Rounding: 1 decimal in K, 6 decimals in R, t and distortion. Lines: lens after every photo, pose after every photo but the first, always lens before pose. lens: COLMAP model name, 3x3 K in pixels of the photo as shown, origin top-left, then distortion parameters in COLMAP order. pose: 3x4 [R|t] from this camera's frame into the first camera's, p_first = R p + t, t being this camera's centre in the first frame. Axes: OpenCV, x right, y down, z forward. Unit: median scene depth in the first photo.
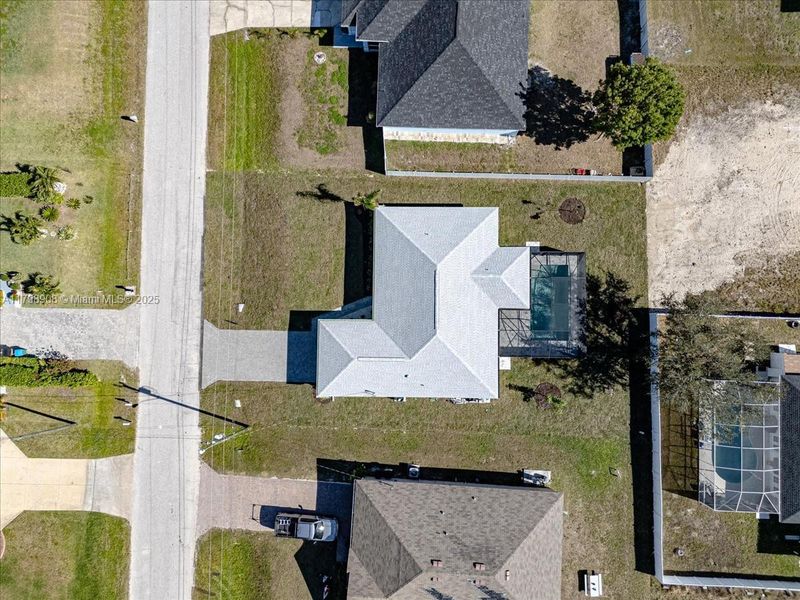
lens RADIAL K [[585.1, 0, 400.0], [0, 585.1, 300.0], [0, 0, 1]] dist [0.074769, -0.088196]
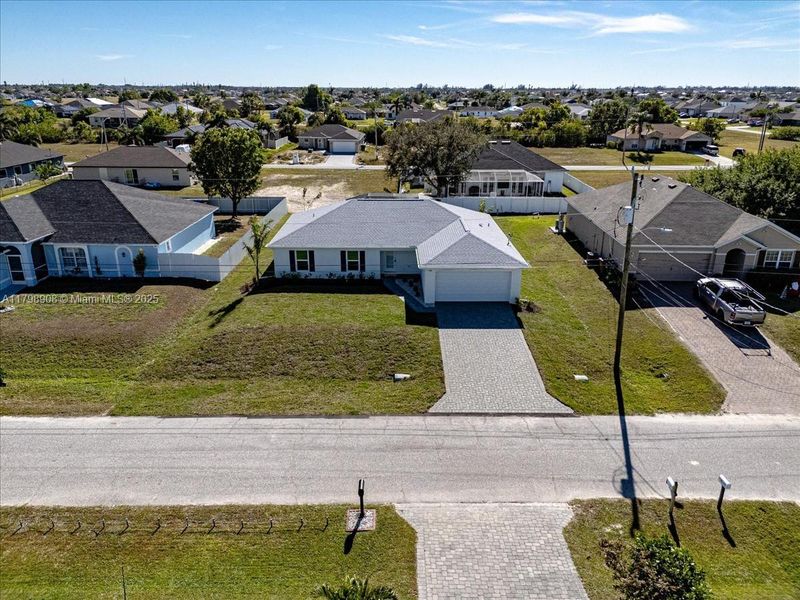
lens RADIAL K [[585.1, 0, 400.0], [0, 585.1, 300.0], [0, 0, 1]] dist [0.074769, -0.088196]
pose [[-0.020347, -0.325677, 0.945262, -0.756229], [0.998021, 0.049644, 0.038587, -0.012575], [-0.059494, 0.944177, 0.324023, 0.771014]]
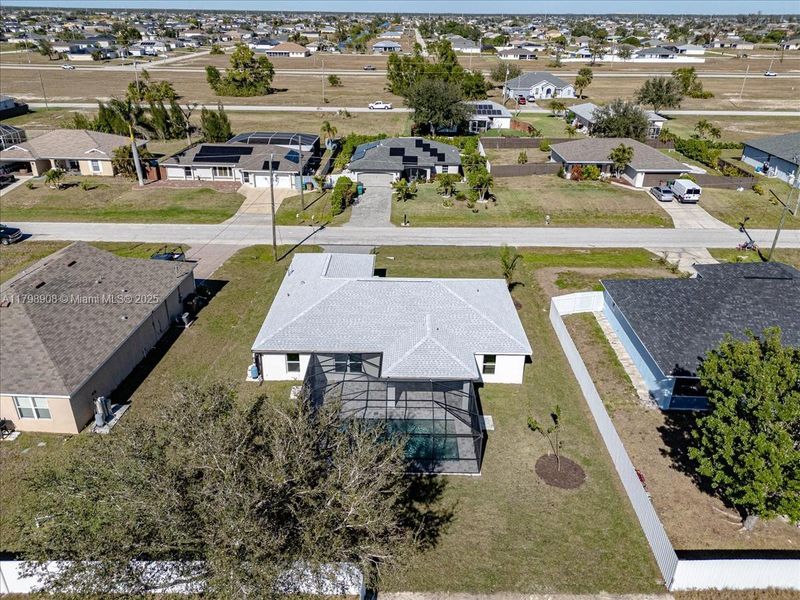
lens RADIAL K [[585.1, 0, 400.0], [0, 585.1, 300.0], [0, 0, 1]] dist [0.074769, -0.088196]
pose [[0.003796, 0.448089, -0.893981, 0.707518], [-0.998965, 0.042224, 0.016923, -0.019272], [0.045330, 0.892991, 0.447786, 0.605462]]
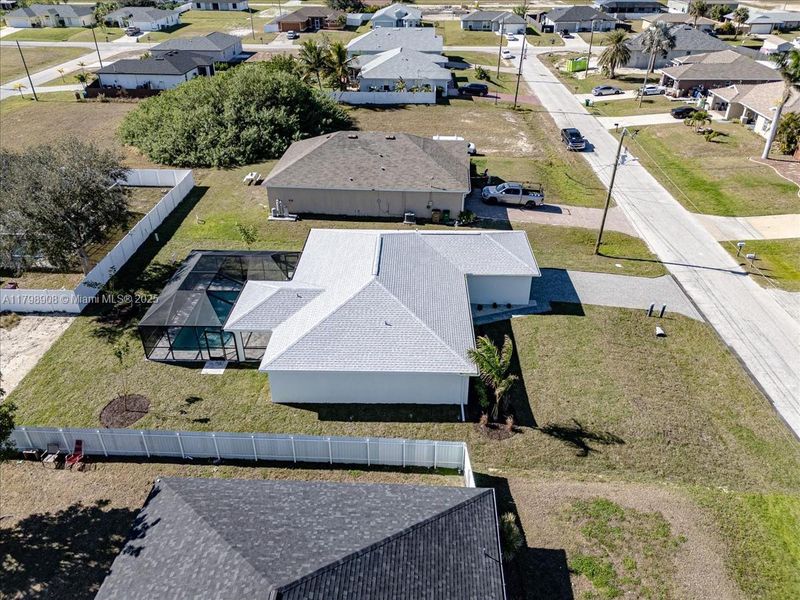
lens RADIAL K [[585.1, 0, 400.0], [0, 585.1, 300.0], [0, 0, 1]] dist [0.074769, -0.088196]
pose [[-0.999792, 0.002735, 0.020224, 0.019203], [0.016502, -0.474708, 0.879989, -0.590273], [0.012007, 0.880139, 0.474564, 0.642250]]
